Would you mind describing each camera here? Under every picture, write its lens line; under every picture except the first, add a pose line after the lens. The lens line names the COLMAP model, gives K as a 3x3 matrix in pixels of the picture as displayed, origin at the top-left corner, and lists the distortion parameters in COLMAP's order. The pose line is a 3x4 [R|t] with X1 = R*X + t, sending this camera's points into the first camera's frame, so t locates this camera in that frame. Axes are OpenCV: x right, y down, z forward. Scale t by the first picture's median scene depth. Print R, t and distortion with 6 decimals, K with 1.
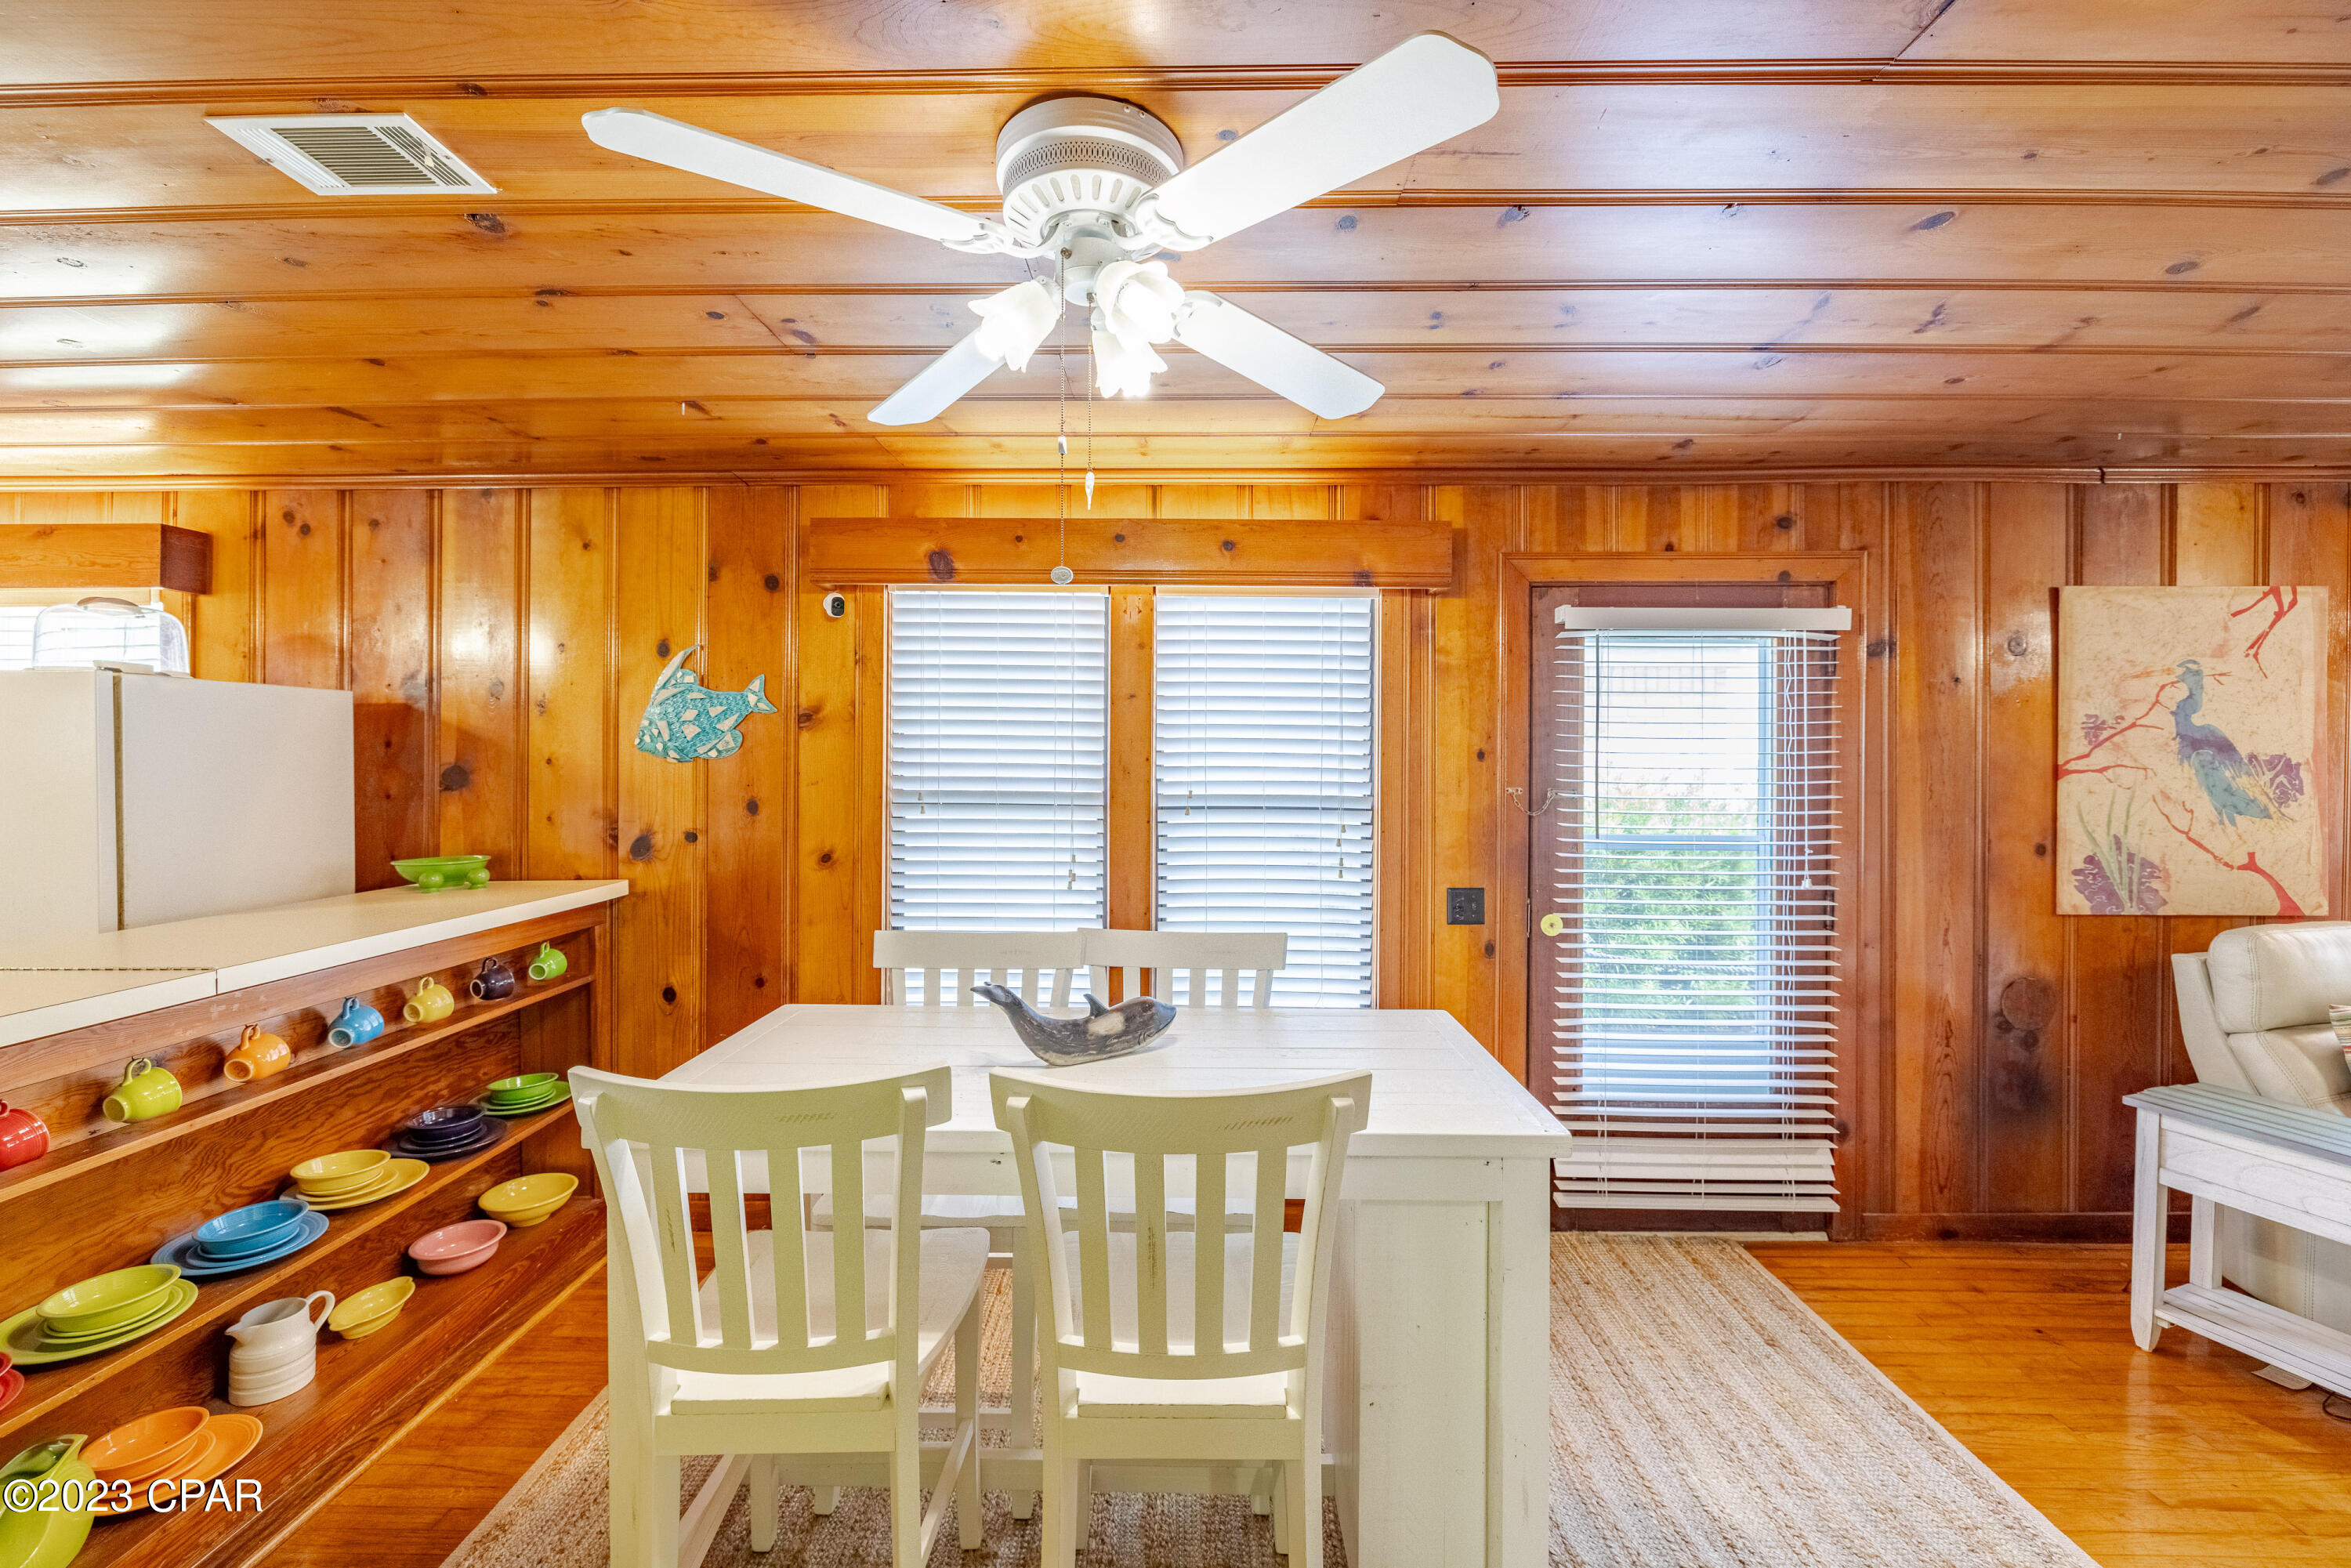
lens RADIAL K [[983.6, 0, 1176.2], [0, 983.6, 732.2], [0, 0, 1]] dist [-0.000190, 0.000221]
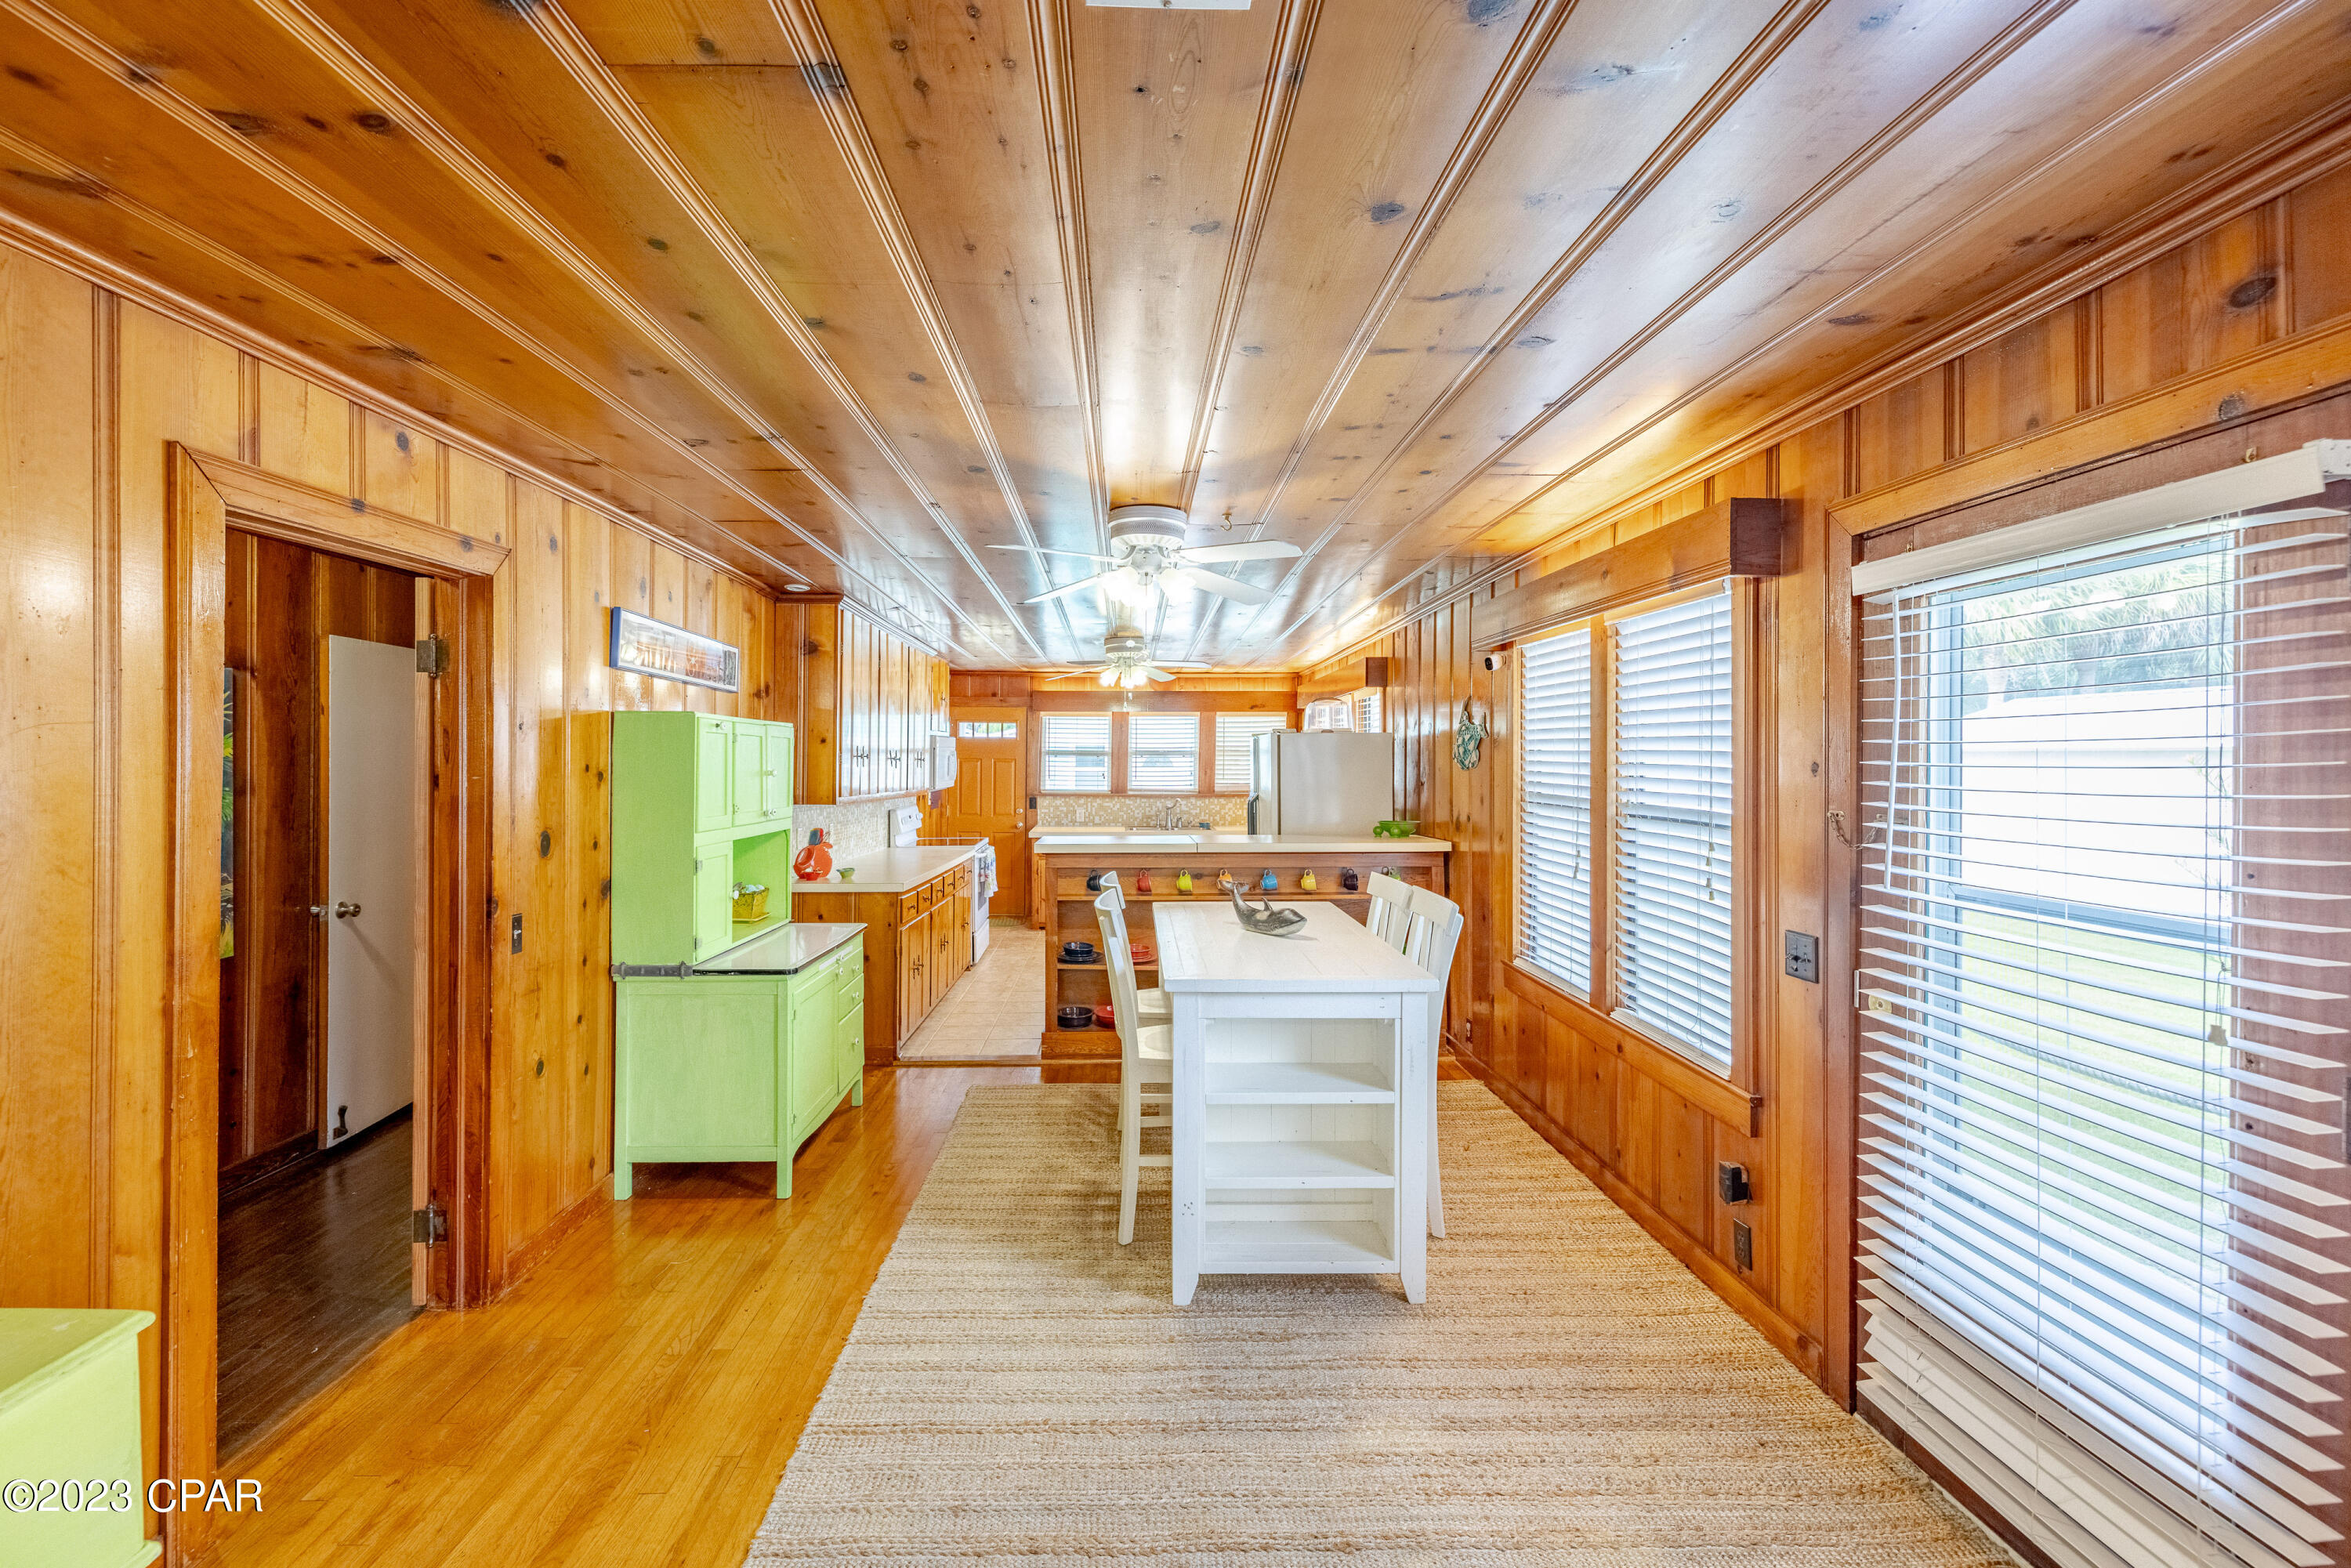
lens RADIAL K [[996.0, 0, 1129.7], [0, 996.0, 758.2], [0, 0, 1]] dist [-0.000589, 0.000305]
pose [[0.012055, -0.005653, -0.999911, 1.108042], [0.006450, 0.999964, -0.005576, 0.016369], [0.999907, -0.006383, 0.012091, 0.443317]]
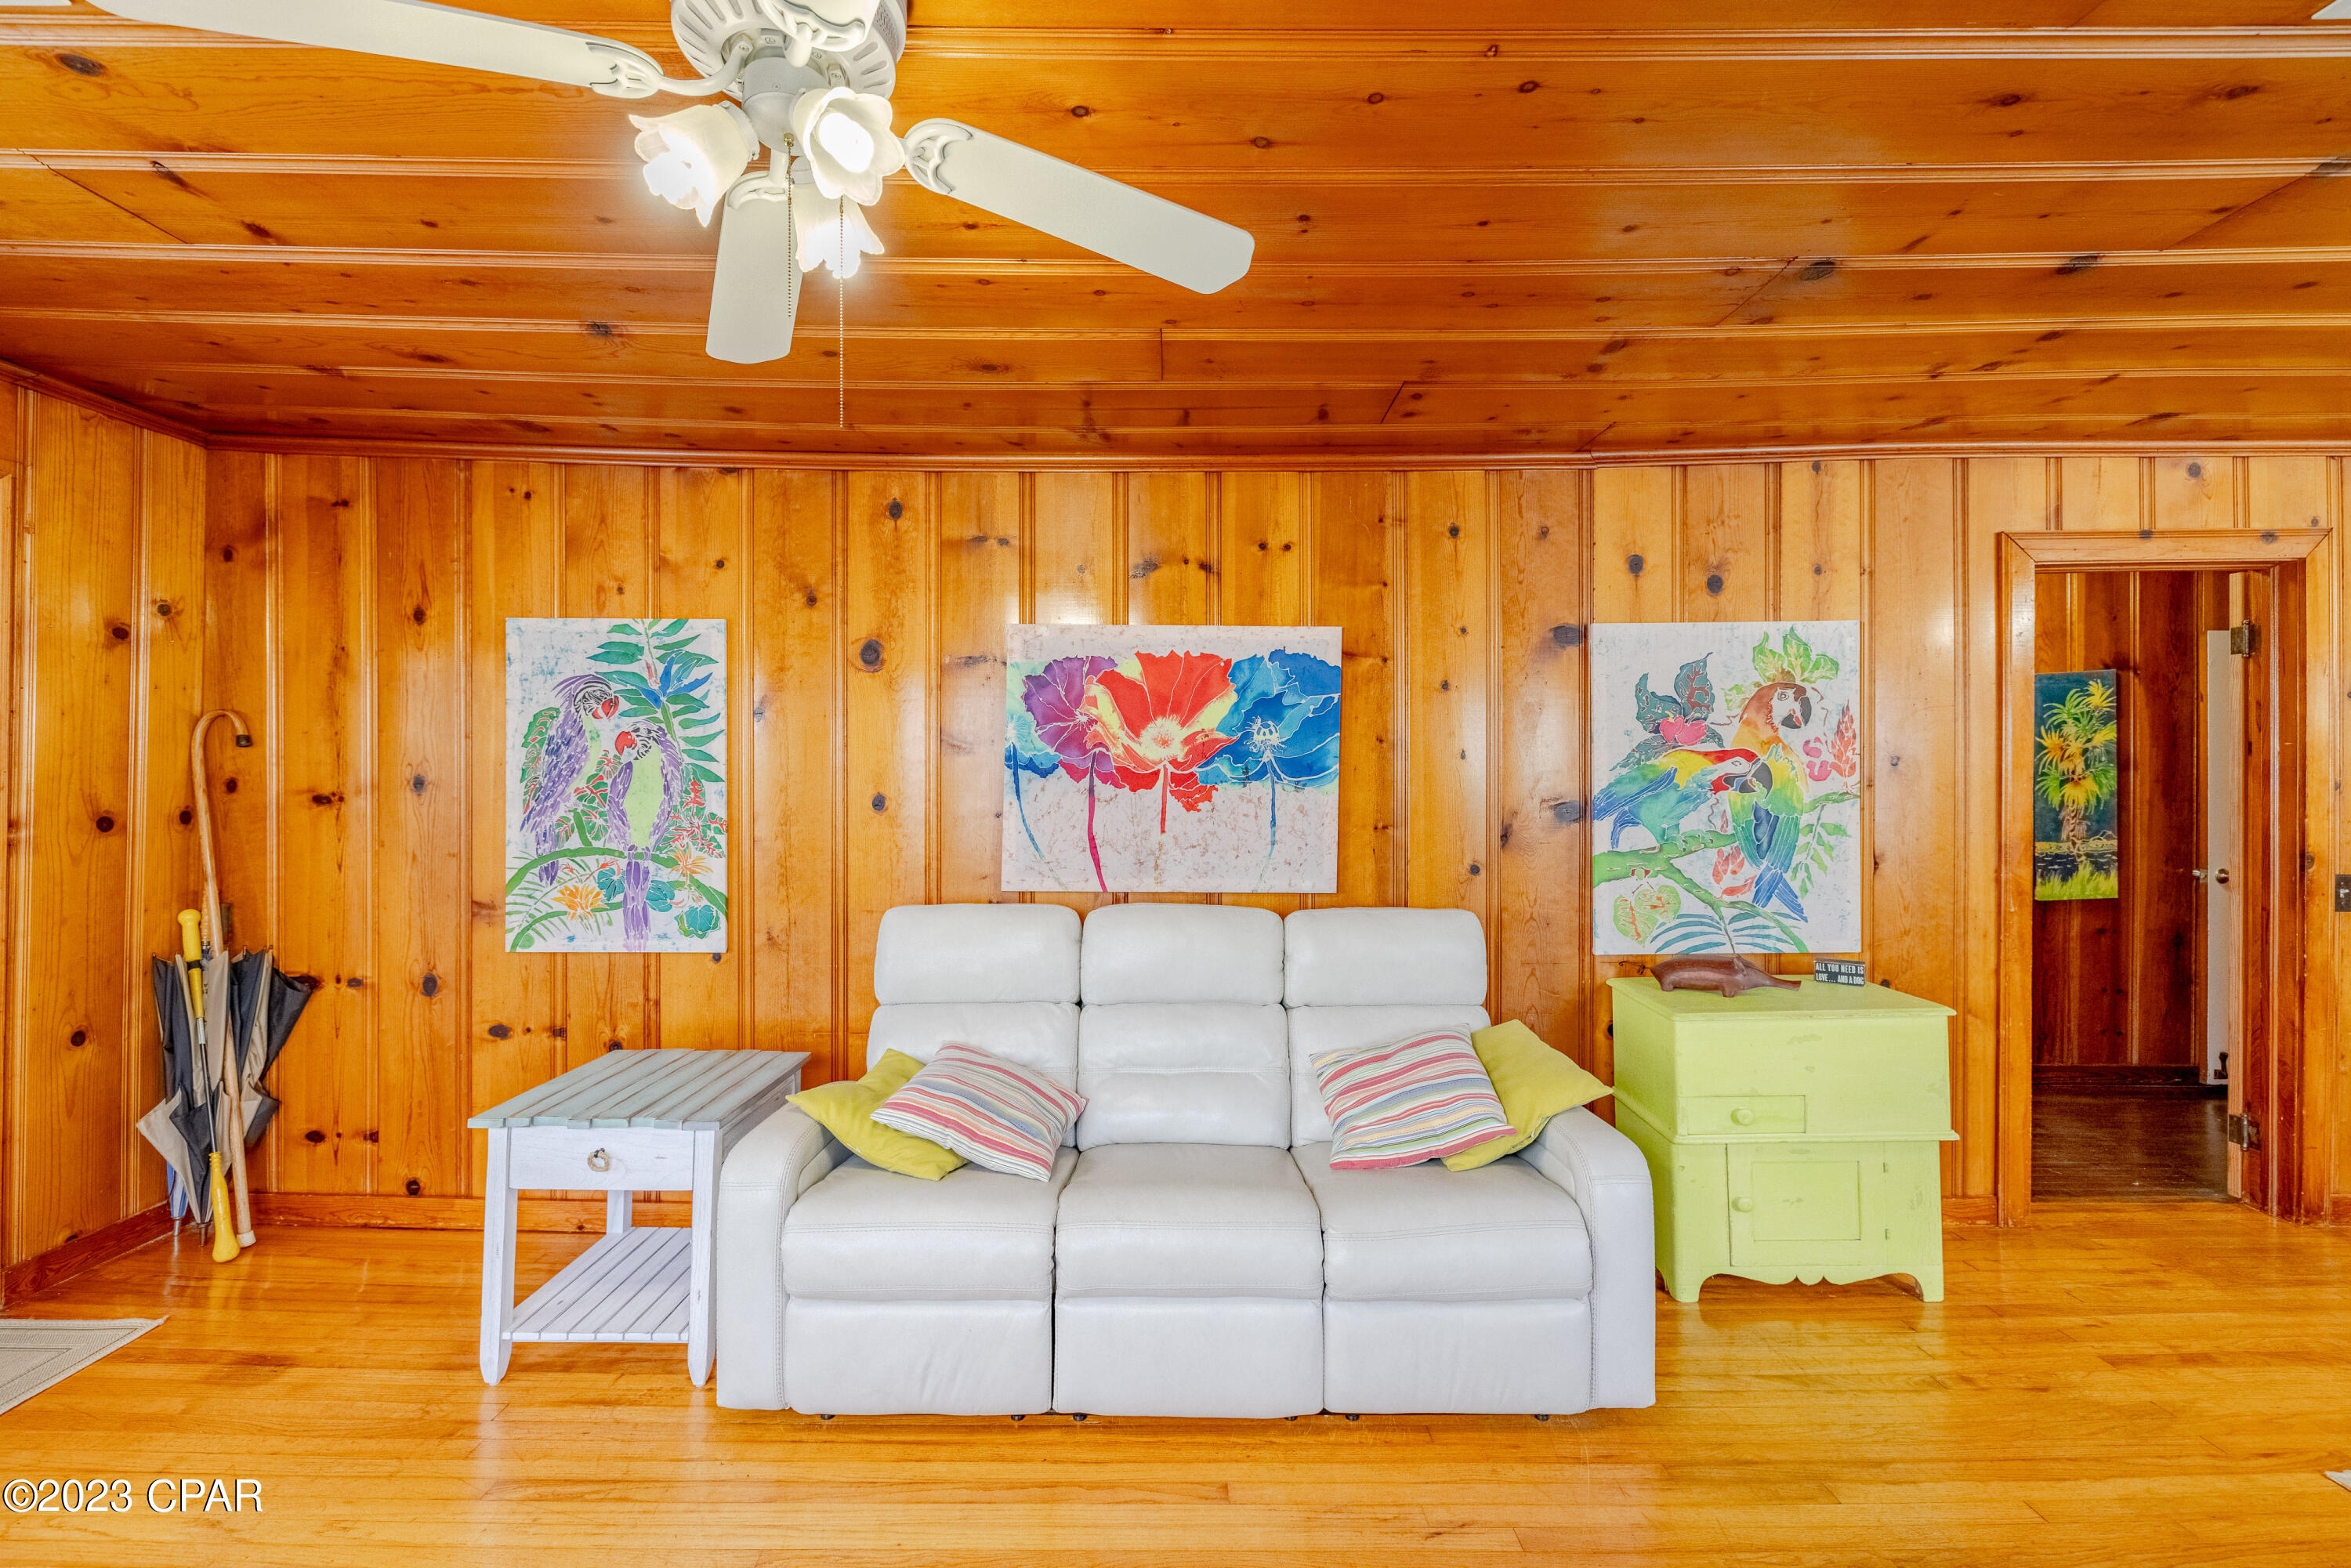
lens RADIAL K [[994.0, 0, 1167.5], [0, 994.0, 770.3], [0, 0, 1]] dist [-0.000246, -0.000208]
pose [[-0.999966, -0.004081, -0.007147, 1.335813], [-0.004008, 0.999940, -0.010182, 0.067578], [0.007189, -0.010153, -0.999923, 0.858791]]
